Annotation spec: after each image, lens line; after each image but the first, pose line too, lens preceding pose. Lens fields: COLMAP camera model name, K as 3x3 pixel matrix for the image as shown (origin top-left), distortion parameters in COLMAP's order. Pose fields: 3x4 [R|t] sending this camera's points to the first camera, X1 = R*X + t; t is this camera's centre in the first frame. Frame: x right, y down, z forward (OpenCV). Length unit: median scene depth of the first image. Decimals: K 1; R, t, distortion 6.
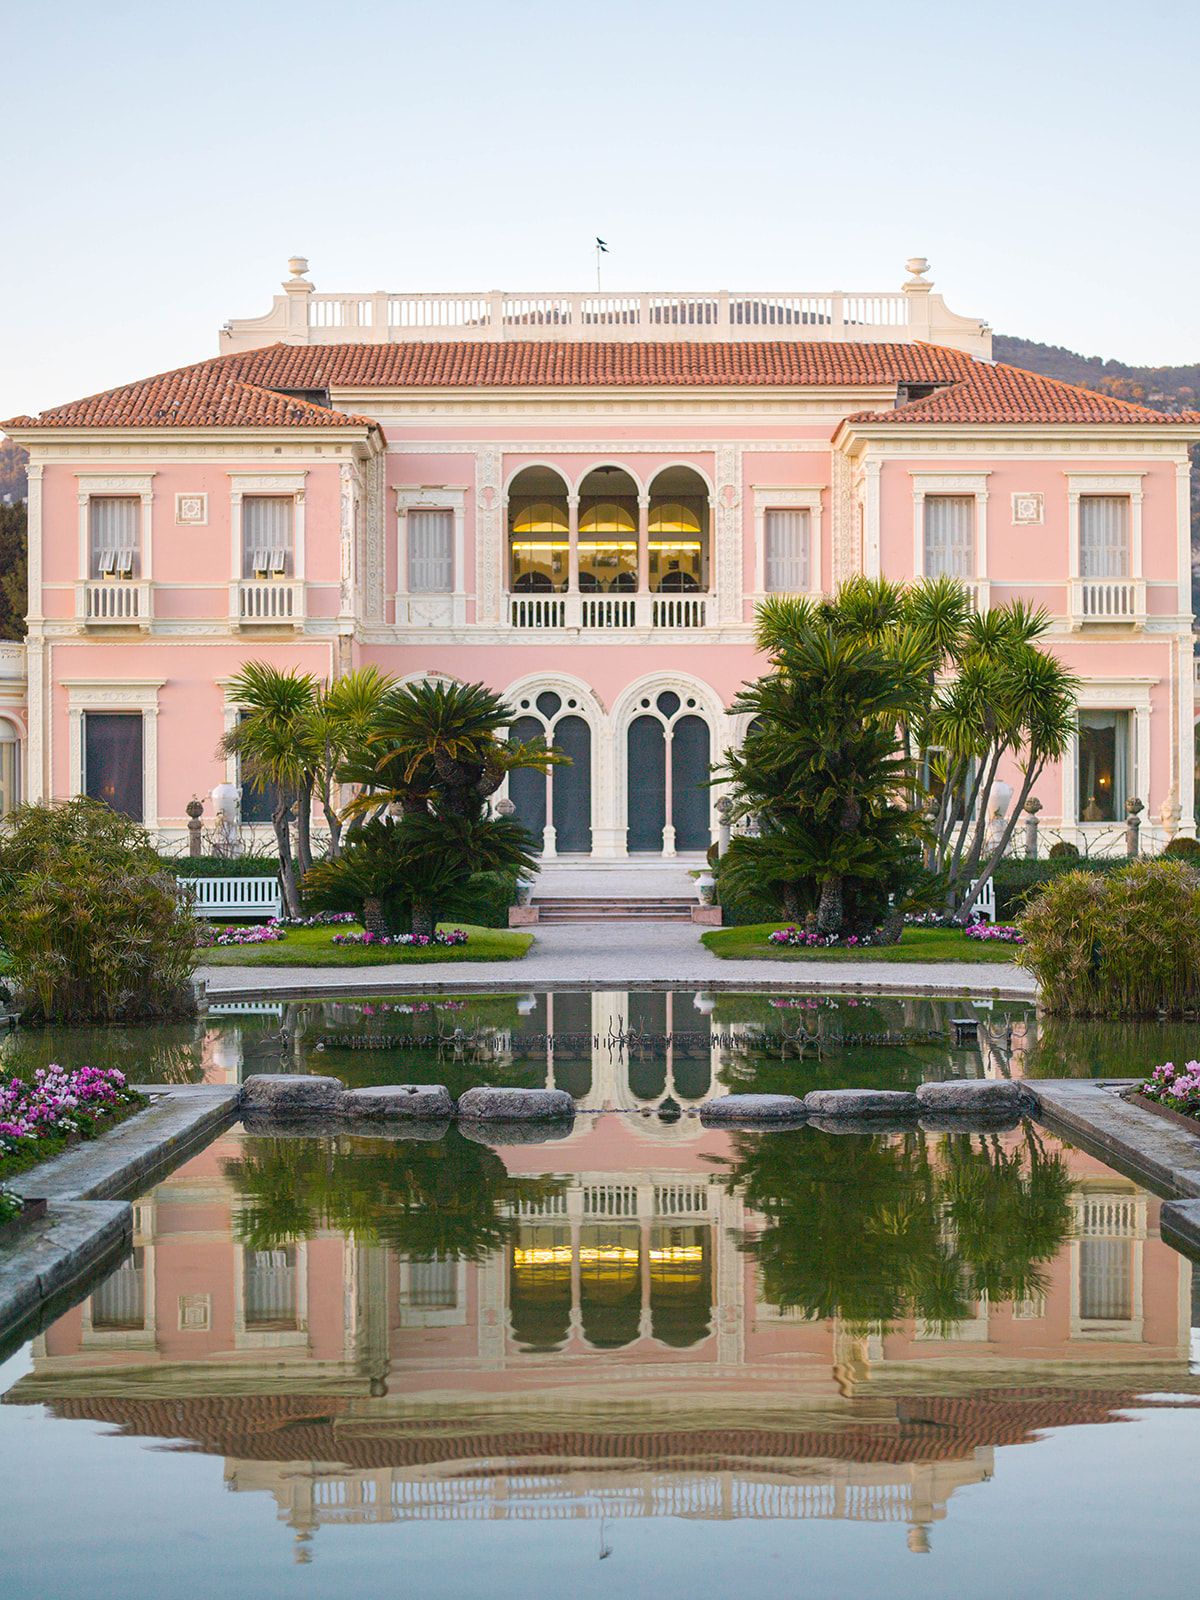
lens RADIAL K [[2865.5, 0, 643.1], [0, 2865.5, 866.3], [0, 0, 1]] dist [-0.064356, -0.041591]
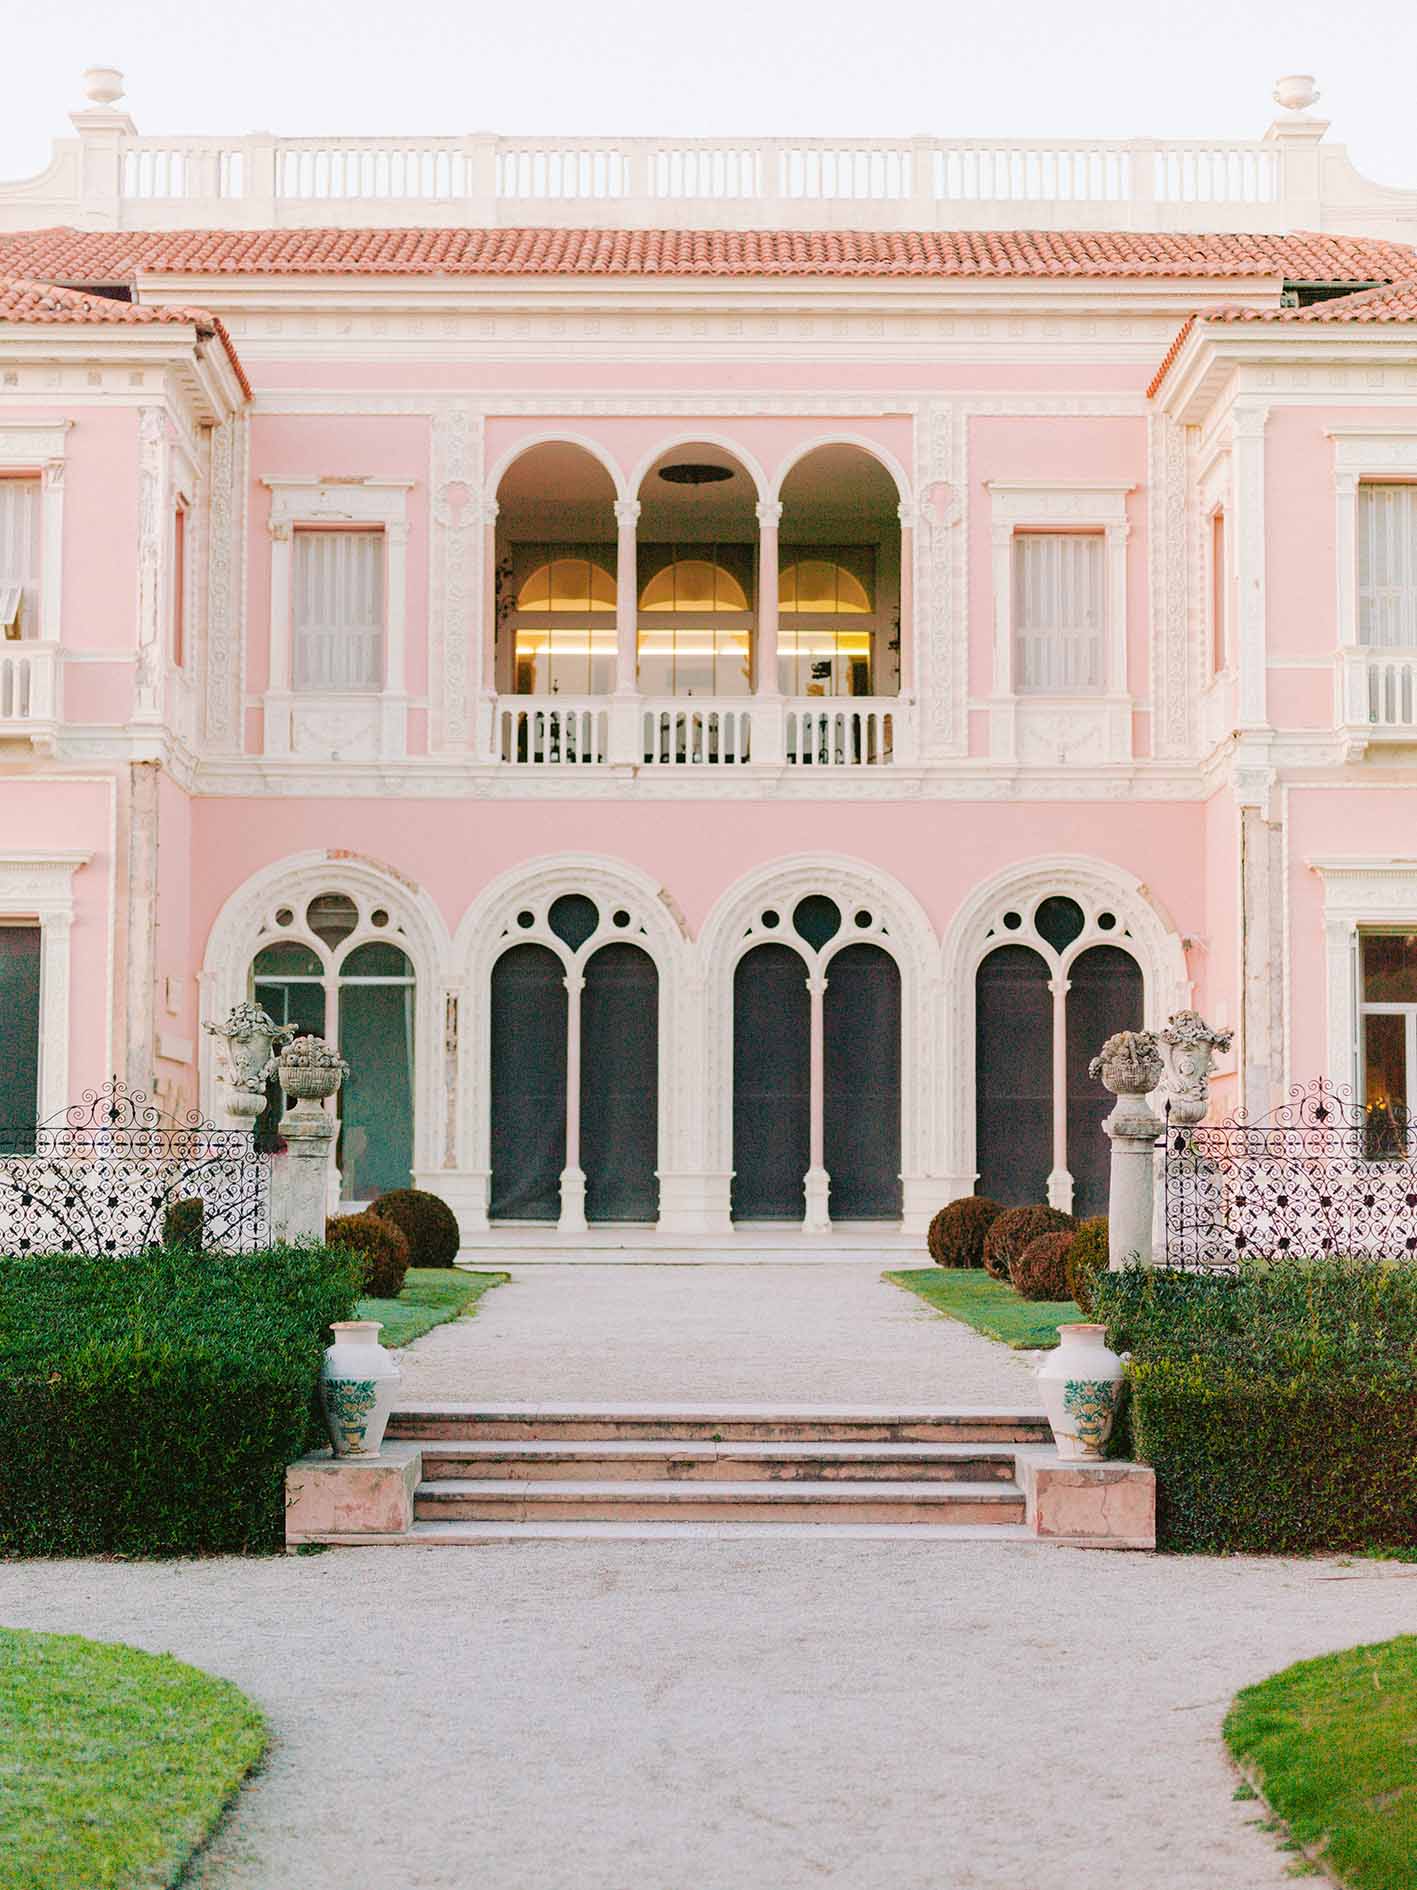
lens RADIAL K [[3178.0, 0, 708.5], [0, 3178.0, 945.0], [0, 0, 1]] dist [0.019702, -0.069035]
pose [[0.999953, 0.006105, -0.007483, -0.005709], [-0.006746, 0.996023, -0.088838, -0.003928], [0.006911, 0.088884, 0.996018, 0.458802]]
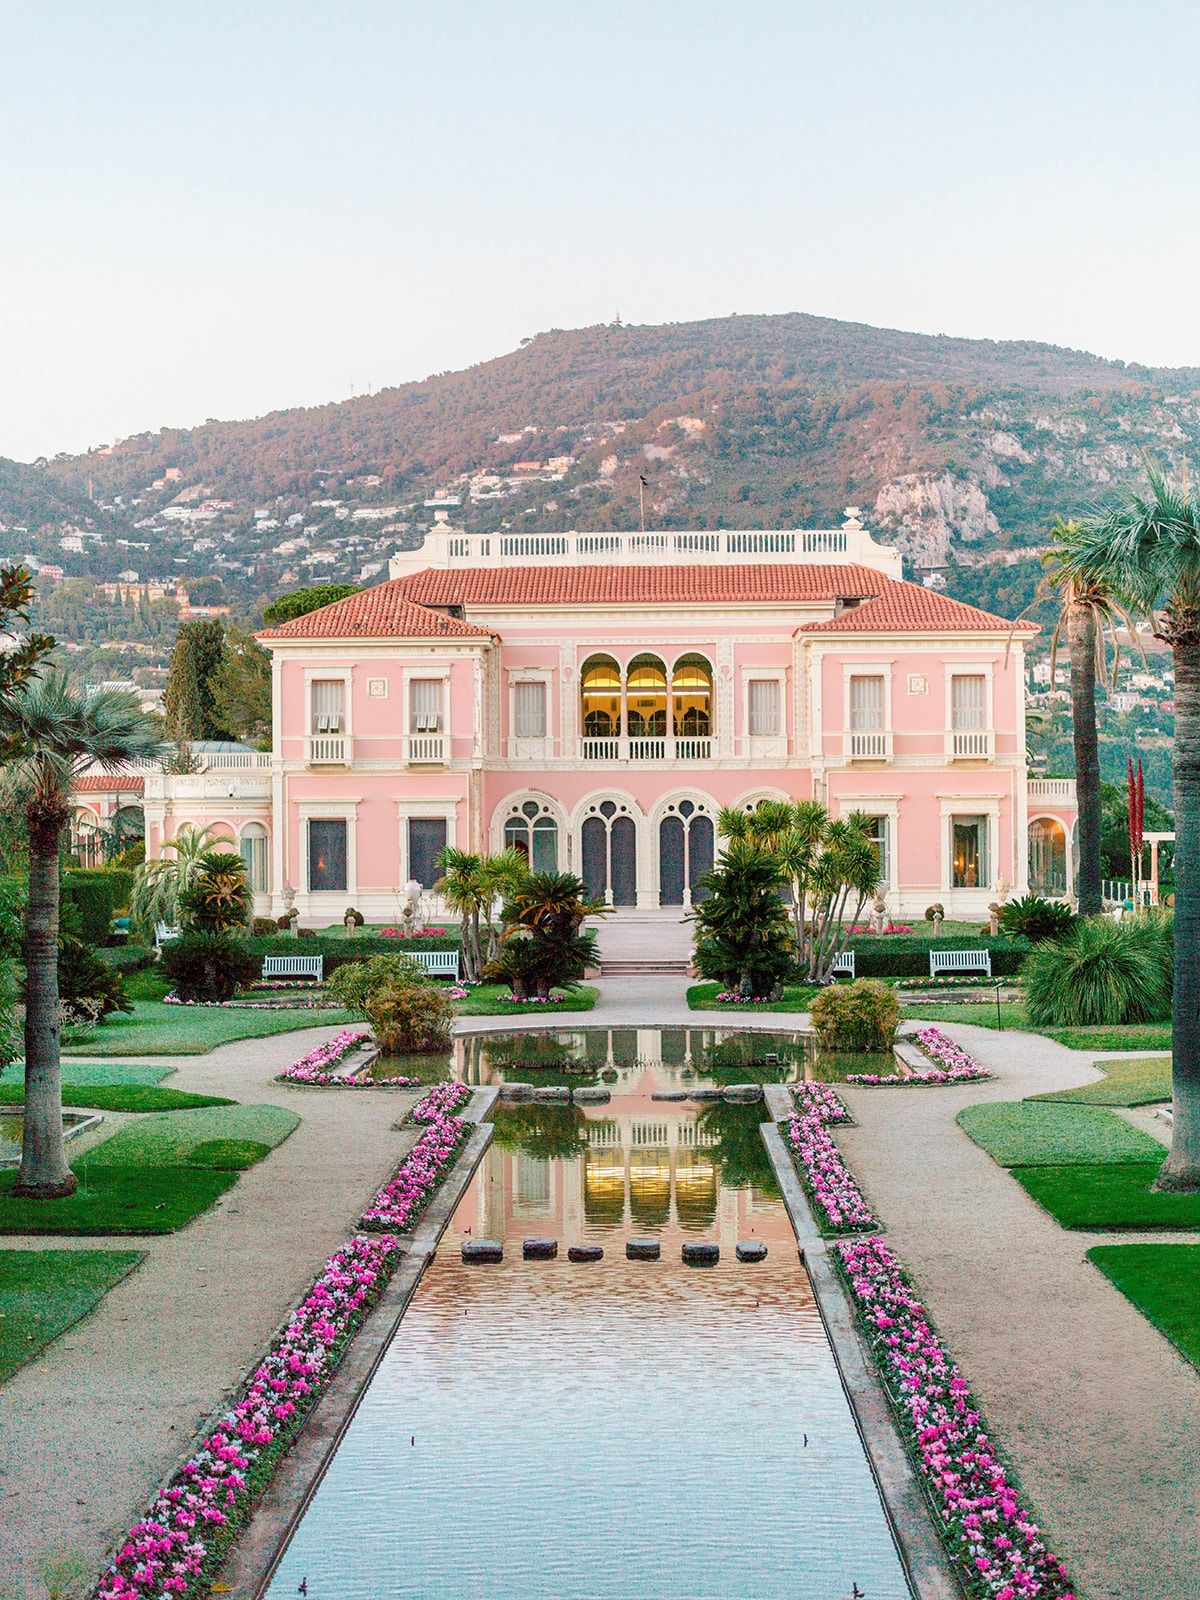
lens RADIAL K [[2663.3, 0, 600.0], [0, 2663.3, 800.0], [0, 0, 1]] dist [-0.037841, -0.027620]
pose [[0.999266, -0.004305, -0.038075, 0.016965], [0.003865, 0.999925, -0.011626, -0.045178], [0.038122, 0.011470, 0.999207, -0.422276]]
